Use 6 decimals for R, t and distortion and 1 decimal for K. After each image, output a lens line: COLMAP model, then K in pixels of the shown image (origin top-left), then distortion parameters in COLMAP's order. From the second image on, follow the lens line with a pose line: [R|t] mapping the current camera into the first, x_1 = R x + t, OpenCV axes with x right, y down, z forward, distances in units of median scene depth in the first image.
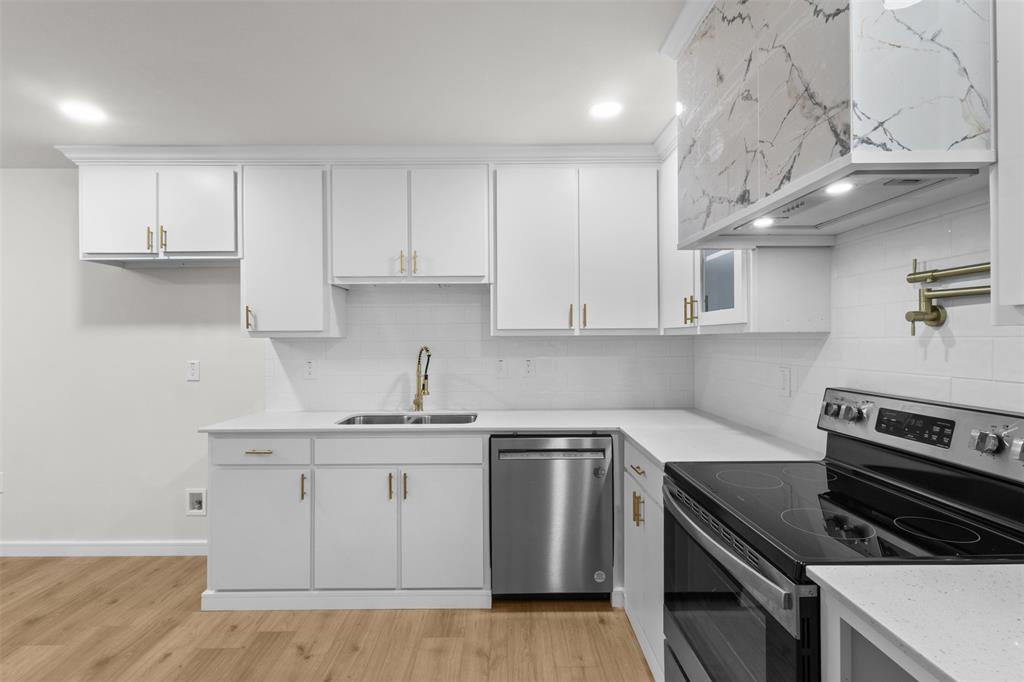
lens RADIAL K [[472.6, 0, 504.3], [0, 472.6, 339.8], [0, 0, 1]] dist [0.000581, 0.001072]
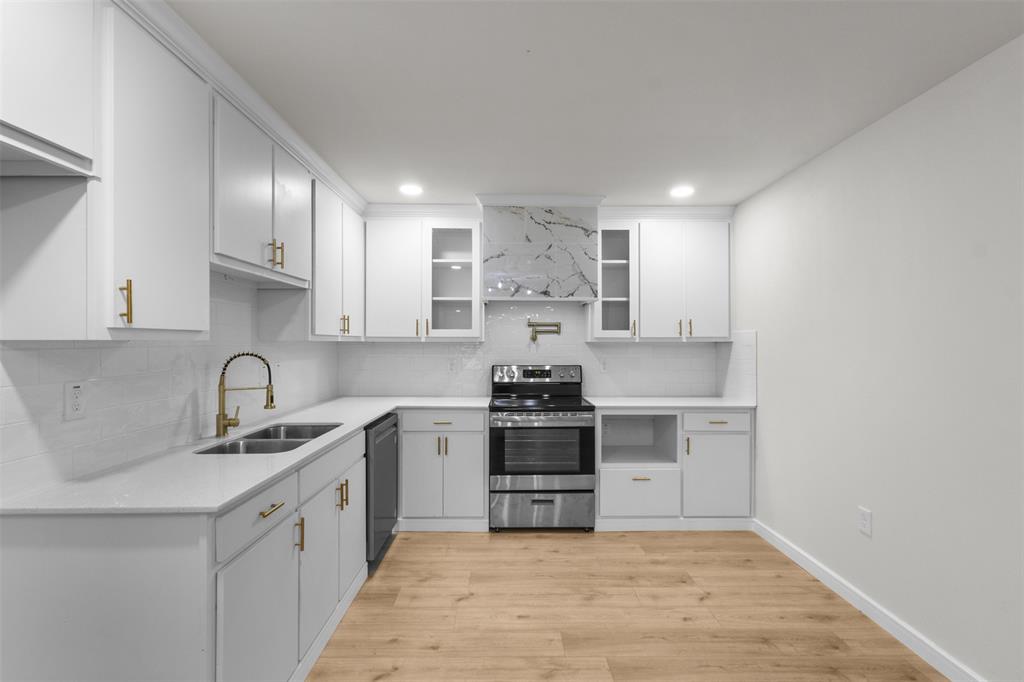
lens RADIAL K [[472.6, 0, 513.7], [0, 472.6, 339.2], [0, 0, 1]] dist [0.000581, 0.001072]
pose [[-0.011103, 0.012192, 0.999864, -1.241553], [-0.003514, 0.999919, -0.012232, -0.000674], [-0.999932, -0.003649, -0.011059, 0.679659]]
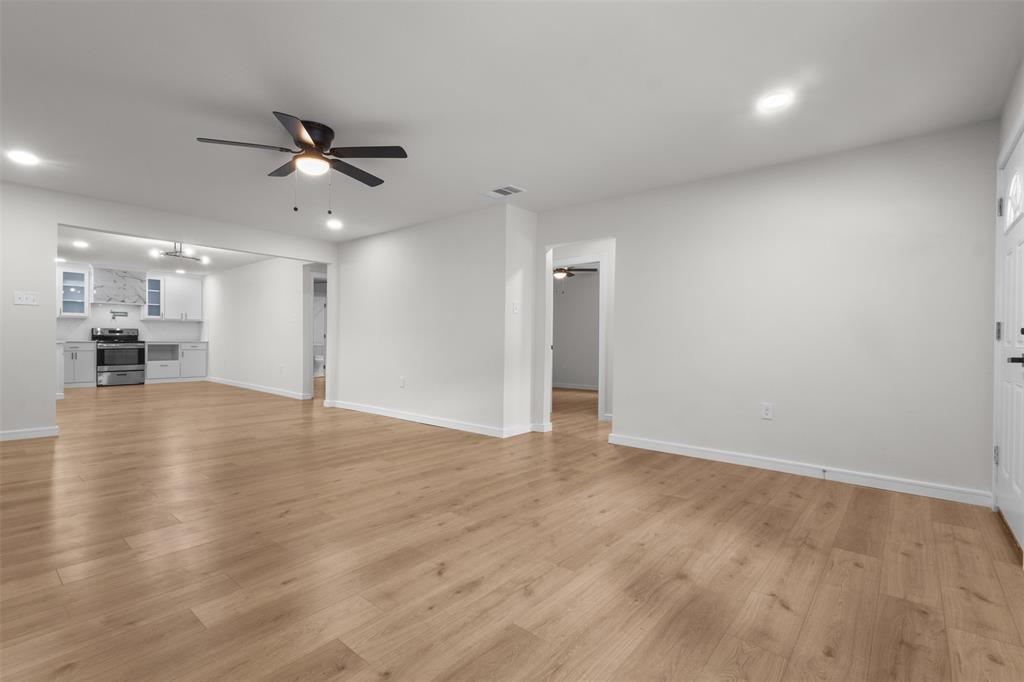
lens RADIAL K [[472.6, 0, 514.5], [0, 472.6, 340.0], [0, 0, 1]] dist [0.000581, 0.001072]
pose [[-0.758859, -0.001004, 0.651254, -5.196632], [-0.004367, 0.999984, -0.003547, 0.181605], [-0.651240, -0.005536, -0.758851, 1.499476]]
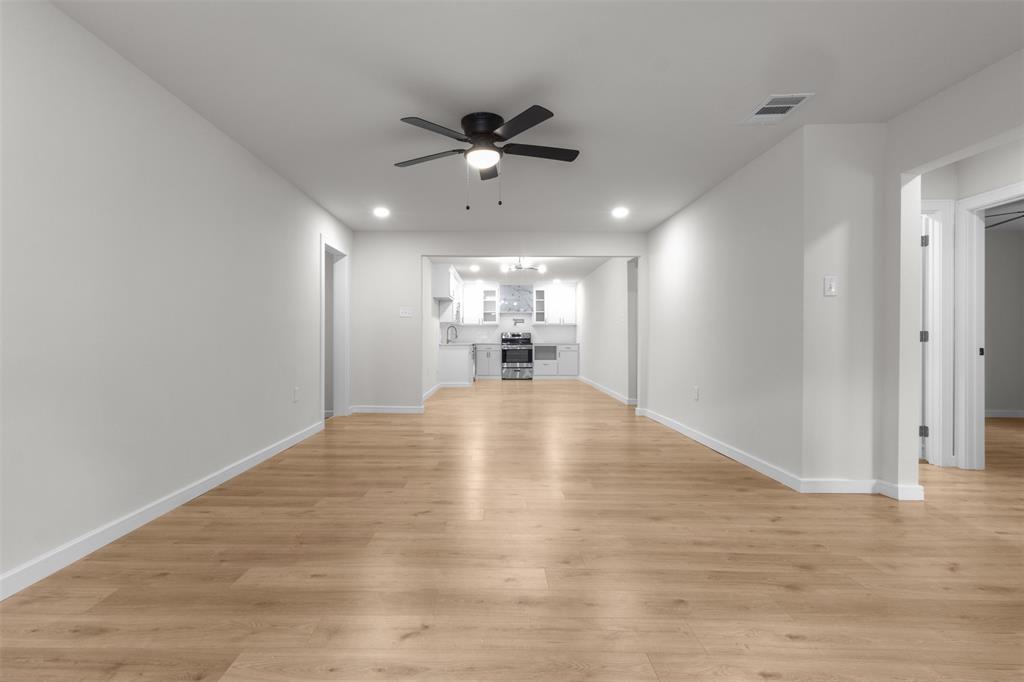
lens RADIAL K [[499.6, 0, 483.9], [0, 499.6, 338.9], [0, 0, 1]] dist [-0.003788, 0.002367]
pose [[0.036776, 0.007366, 0.999296, -5.244829], [-0.001299, 0.999972, -0.007323, 0.185927], [-0.999323, -0.001029, 0.036785, 0.733547]]
